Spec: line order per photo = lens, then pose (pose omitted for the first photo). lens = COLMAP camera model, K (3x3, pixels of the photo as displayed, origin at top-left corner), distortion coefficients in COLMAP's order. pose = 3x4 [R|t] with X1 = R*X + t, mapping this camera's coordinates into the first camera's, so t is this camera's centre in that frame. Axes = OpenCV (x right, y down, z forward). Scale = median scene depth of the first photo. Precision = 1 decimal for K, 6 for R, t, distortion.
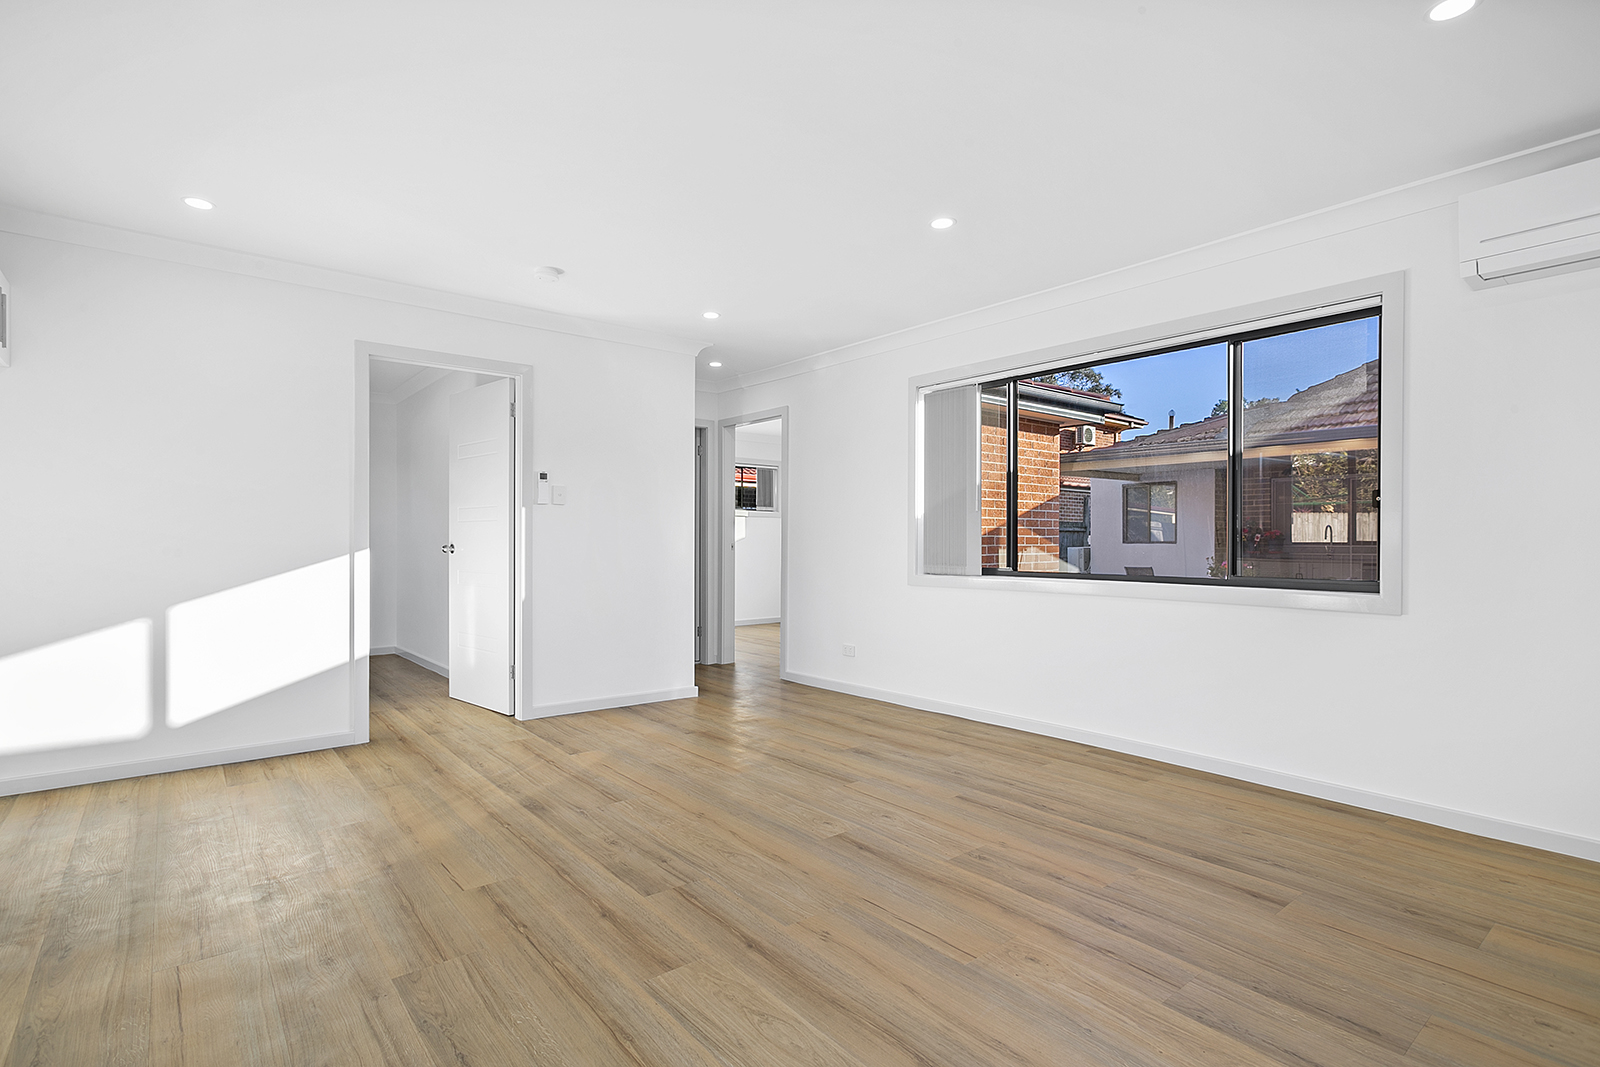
lens RADIAL K [[771.9, 0, 784.2], [0, 771.9, 541.1], [0, 0, 1]] dist [-0.000018, 0.001632]
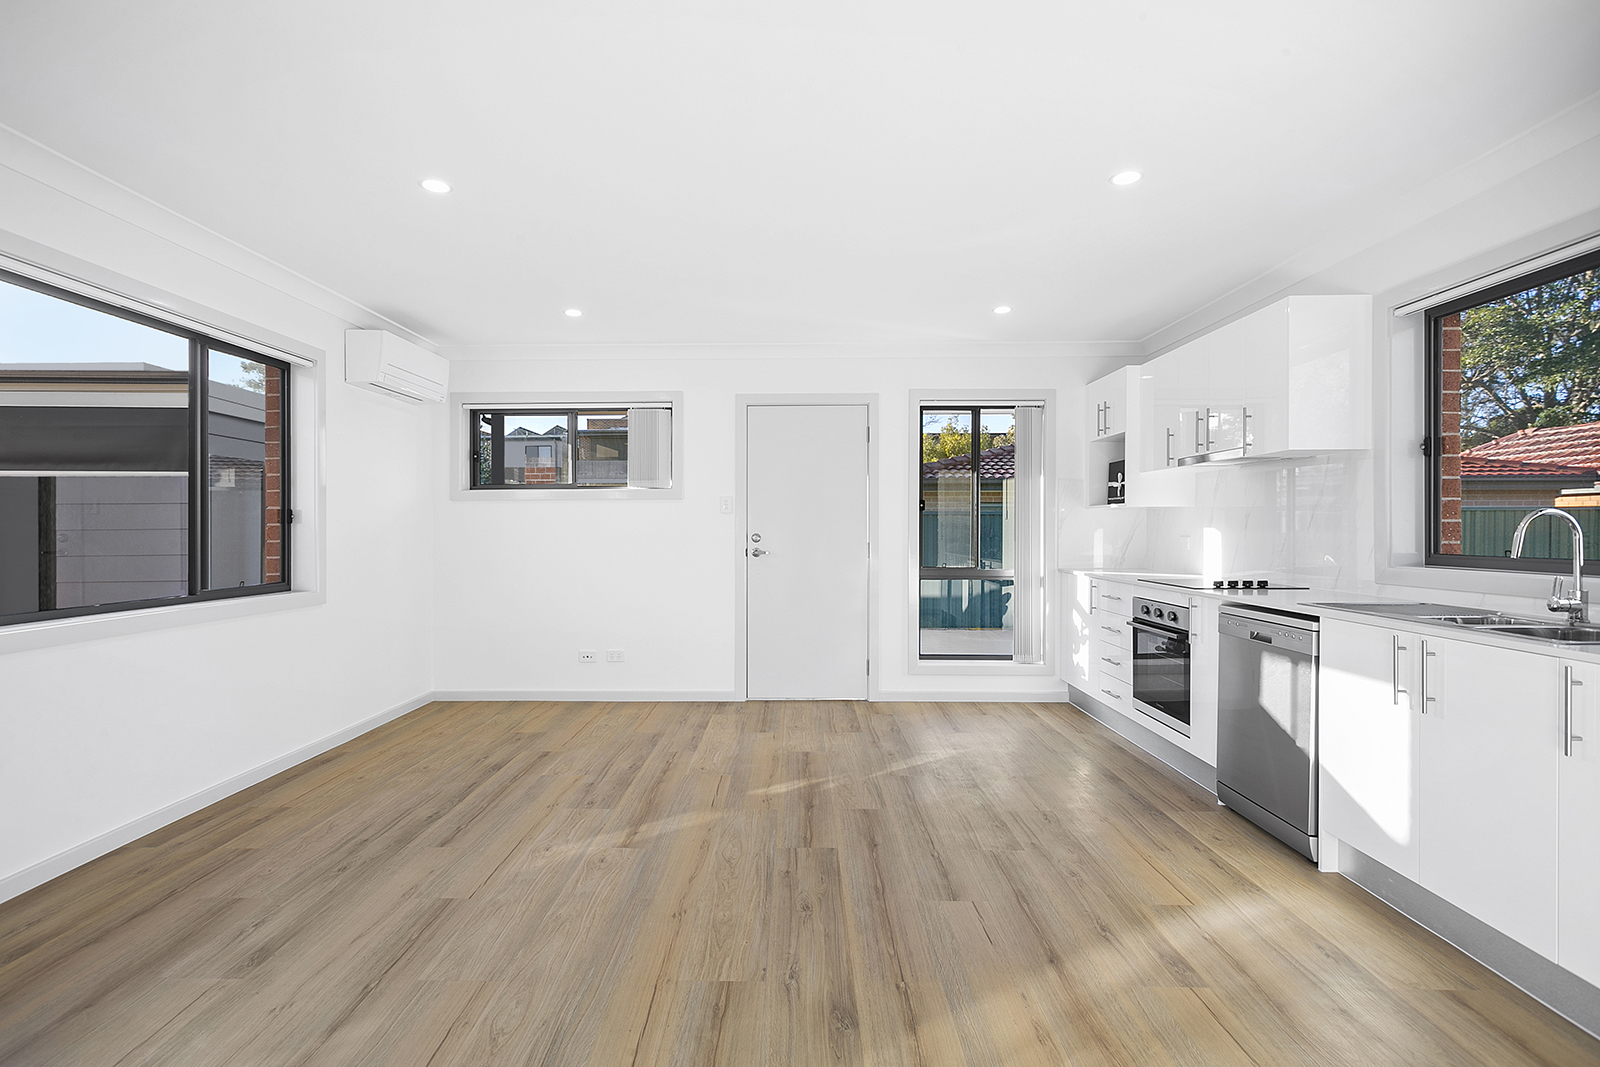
lens RADIAL K [[771.9, 0, 782.3], [0, 771.9, 529.3], [0, 0, 1]] dist [-0.000018, 0.001632]
pose [[-0.770158, -0.001816, 0.637850, -0.747167], [0.000530, 0.999994, 0.003487, -0.041926], [-0.637853, 0.003024, -0.770152, 1.666795]]
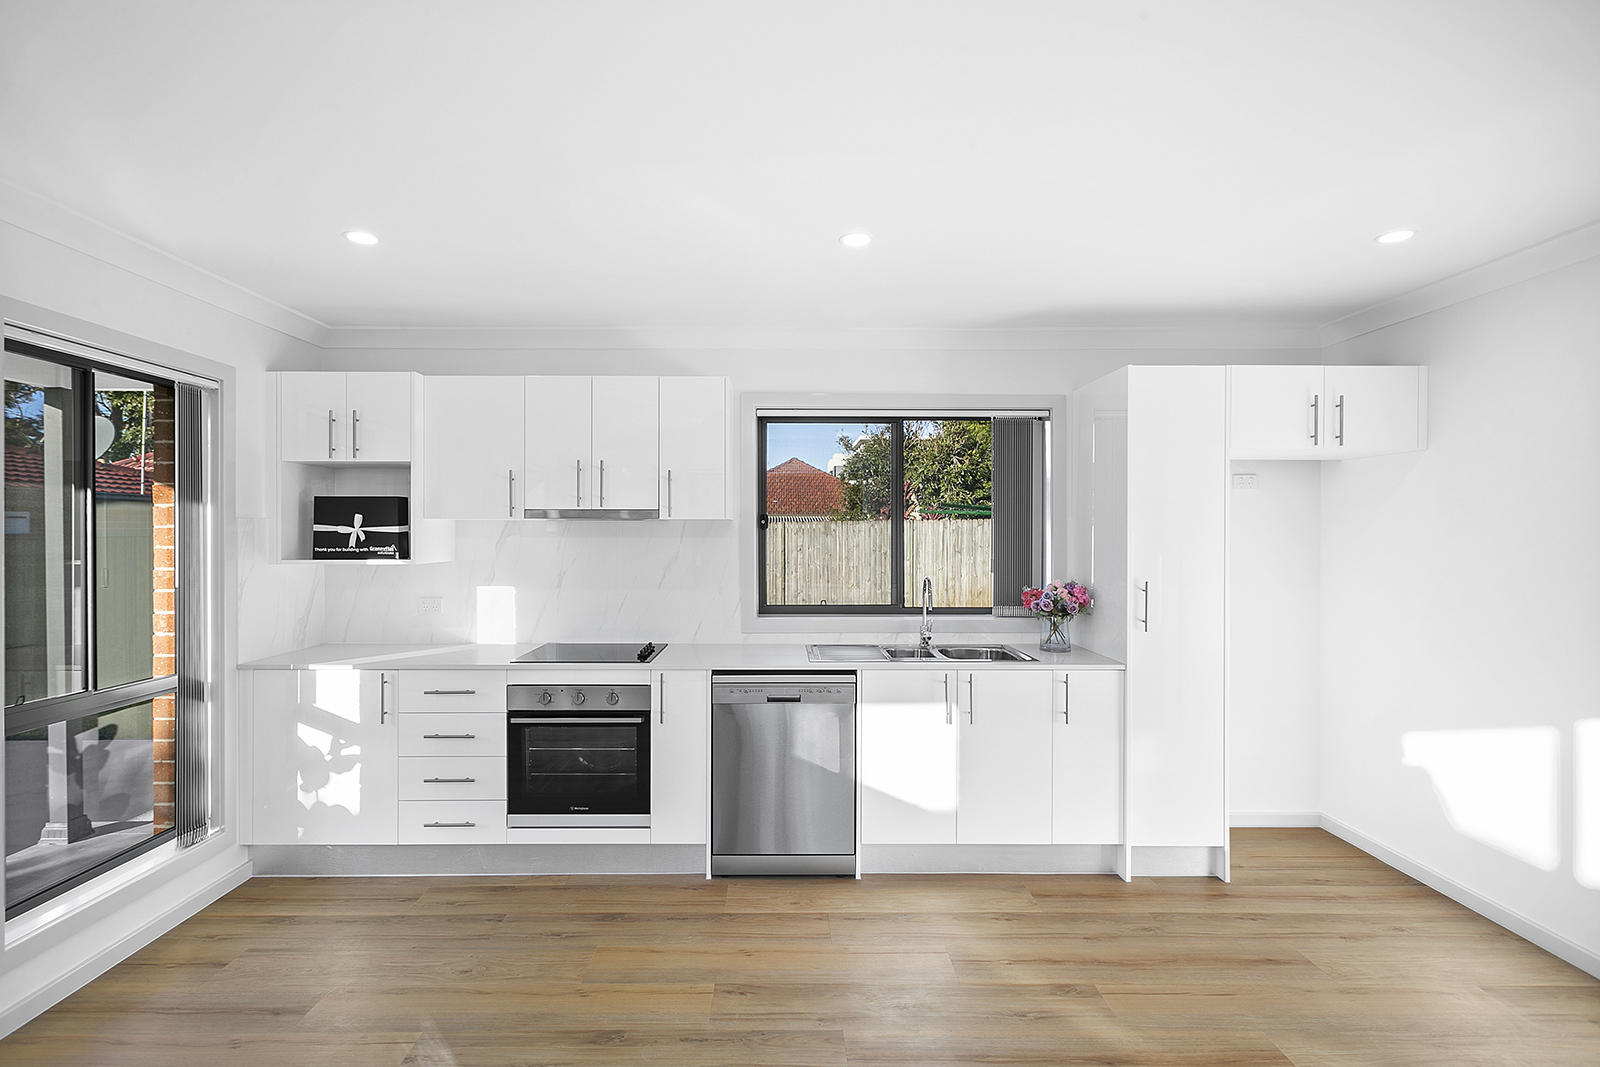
lens RADIAL K [[771.9, 0, 791.3], [0, 771.9, 538.0], [0, 0, 1]] dist [-0.000018, 0.001632]
pose [[-0.622522, 0.004722, -0.782588, 0.322144], [-0.002618, 0.999964, 0.008116, -0.137229], [0.782598, 0.007101, -0.622487, 1.139972]]
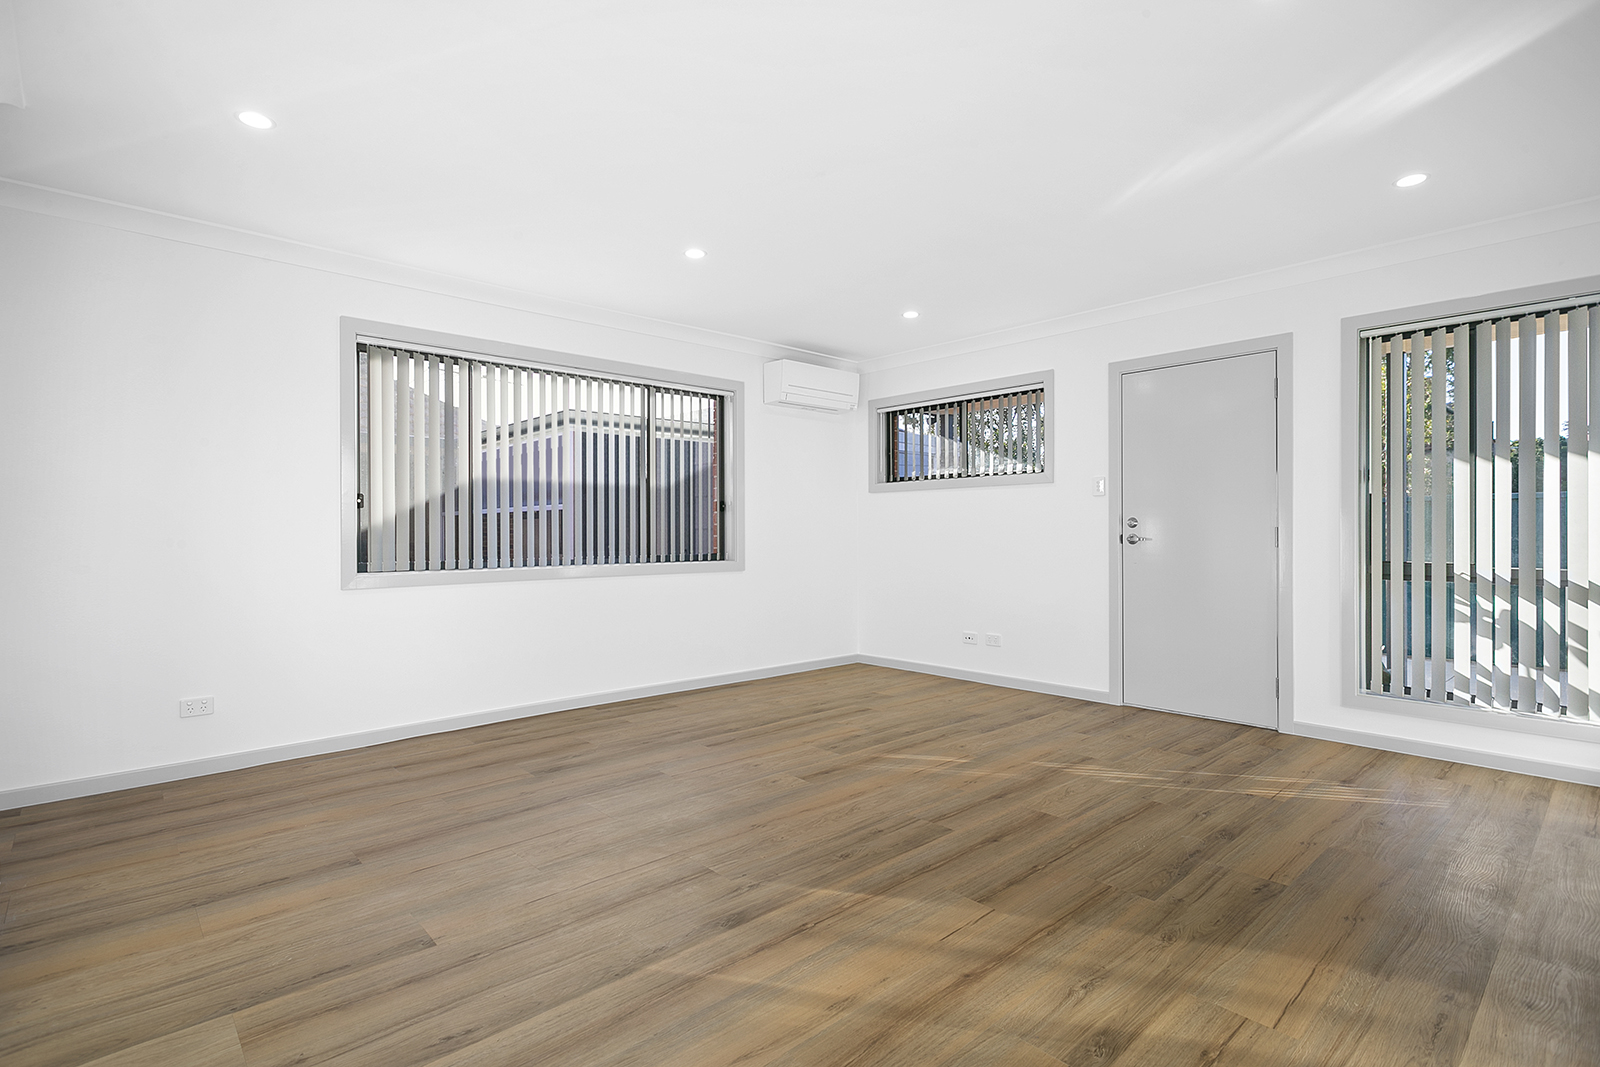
lens RADIAL K [[771.9, 0, 773.8], [0, 771.9, 540.0], [0, 0, 1]] dist [-0.000018, 0.001632]
pose [[-0.052471, -0.012723, 0.998541, -1.122050], [0.004103, 0.999908, 0.012956, -0.001927], [-0.998614, 0.004777, -0.052414, 1.115453]]
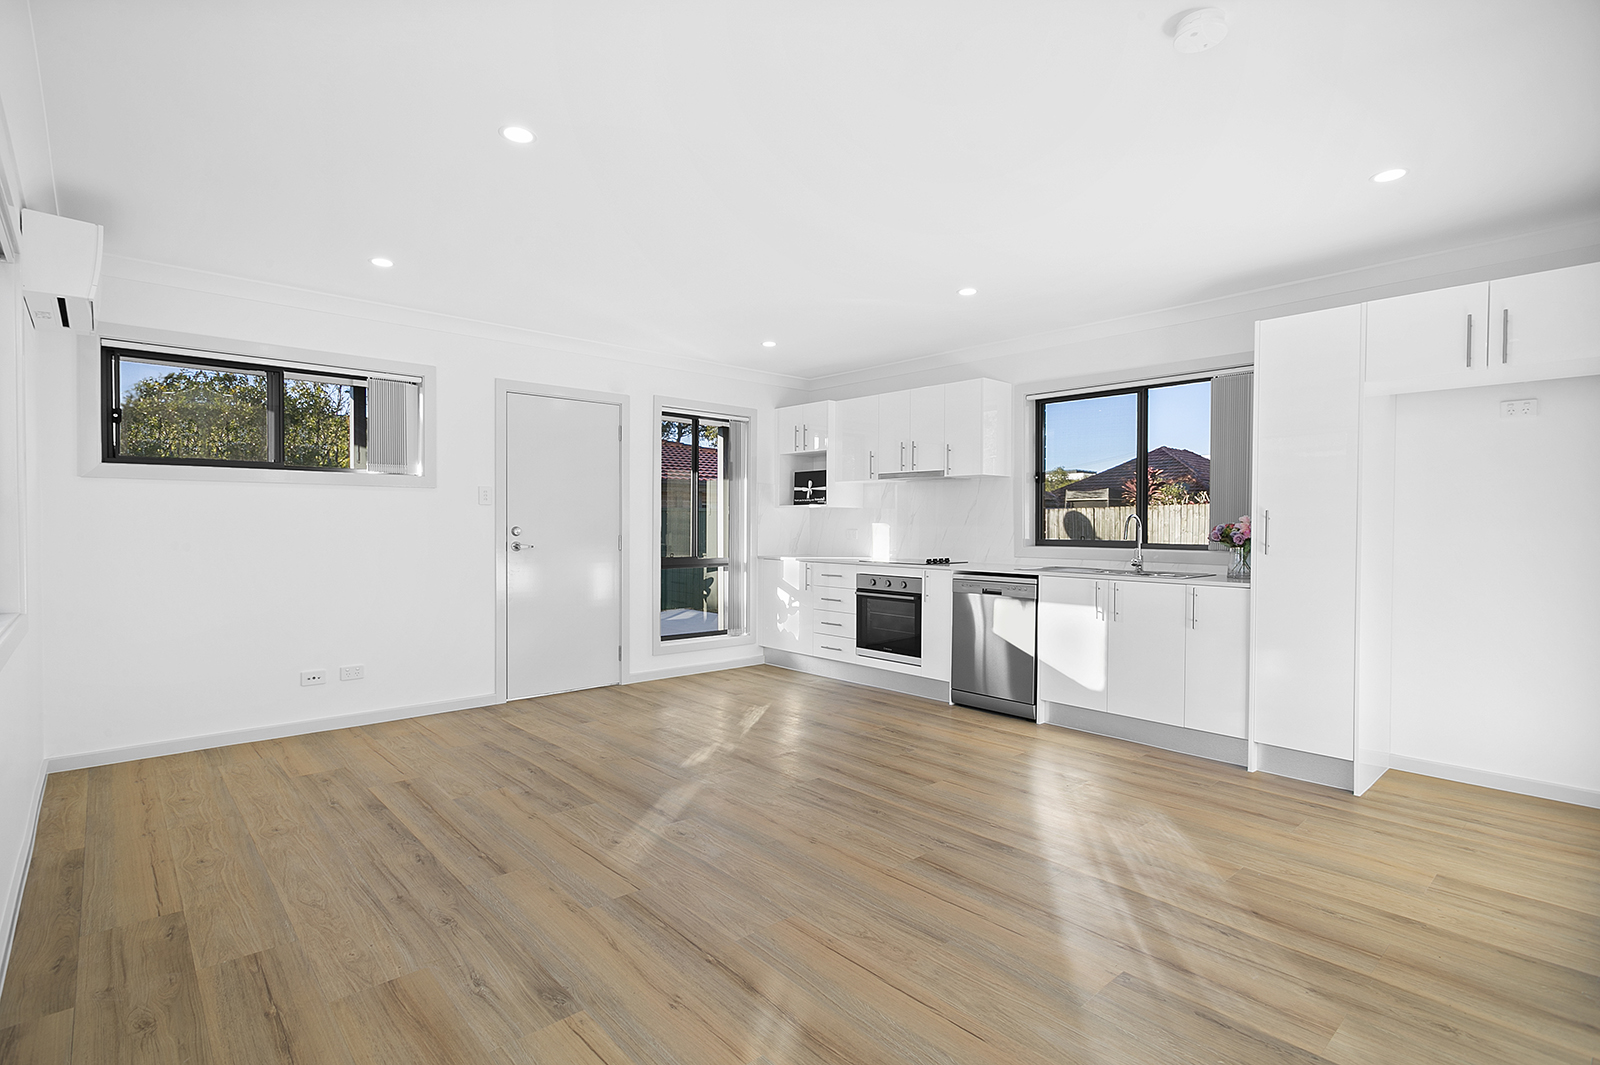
lens RADIAL K [[771.9, 0, 790.1], [0, 771.9, 534.9], [0, 0, 1]] dist [-0.000018, 0.001632]
pose [[-0.998282, -0.005355, -0.058353, -0.024683], [-0.006233, 0.999870, 0.014863, -0.036907], [0.058266, 0.015201, -0.998185, 2.103360]]
